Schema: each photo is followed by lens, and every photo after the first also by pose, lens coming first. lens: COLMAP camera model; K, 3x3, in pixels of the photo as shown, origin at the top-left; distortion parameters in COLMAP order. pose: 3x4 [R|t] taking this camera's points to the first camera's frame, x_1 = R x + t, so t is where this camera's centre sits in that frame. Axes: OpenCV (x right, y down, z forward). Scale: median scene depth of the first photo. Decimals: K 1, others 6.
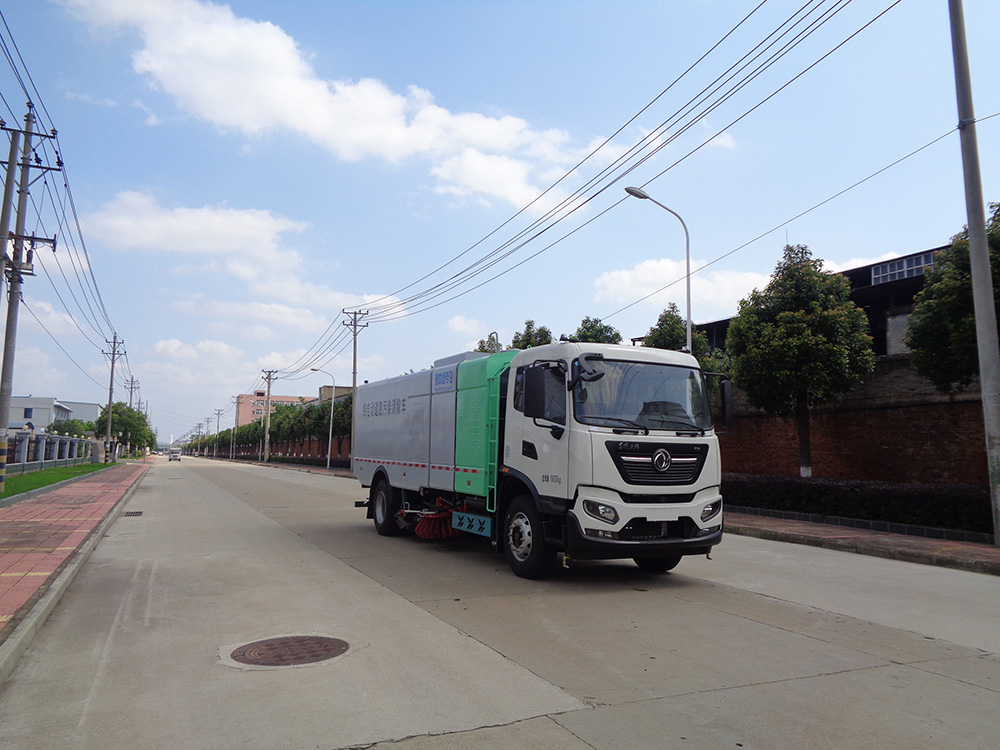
lens RADIAL K [[730.4, 0, 500.0], [0, 730.4, 375.0], [0, 0, 1]] dist [0.003685, 0.001463]
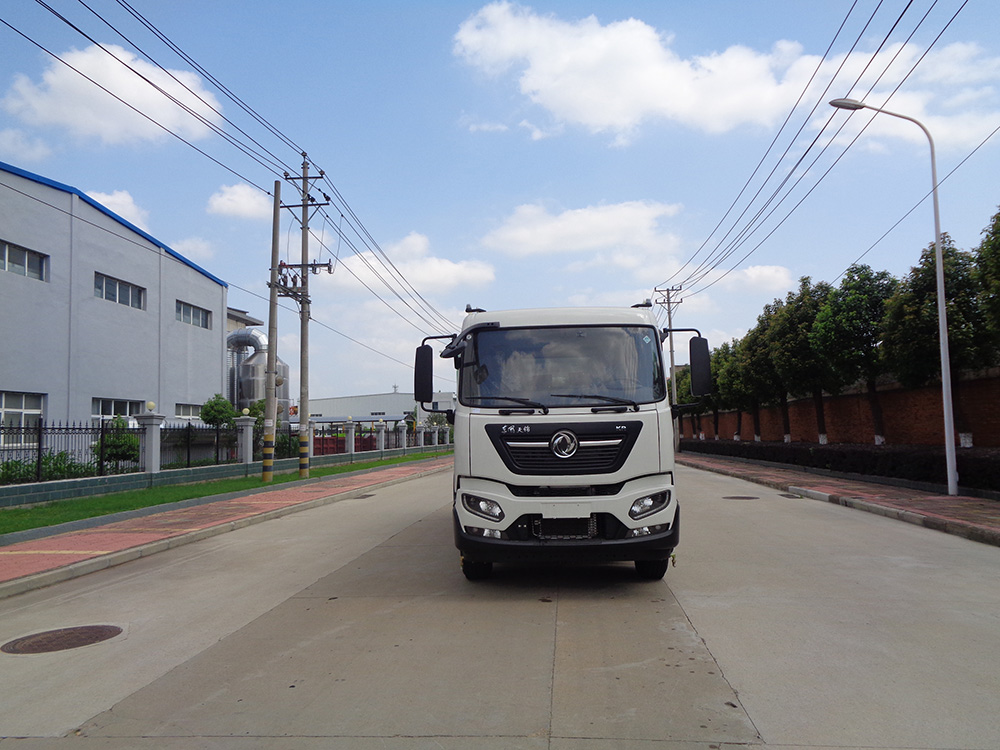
lens RADIAL K [[723.3, 0, 500.0], [0, 723.3, 375.0], [0, 0, 1]] dist [-0.006099, -0.001725]
pose [[0.893588, -0.073022, -0.442909, 0.518685], [0.086042, 0.996248, 0.009343, 0.025224], [0.440564, -0.046457, 0.896518, 0.243174]]
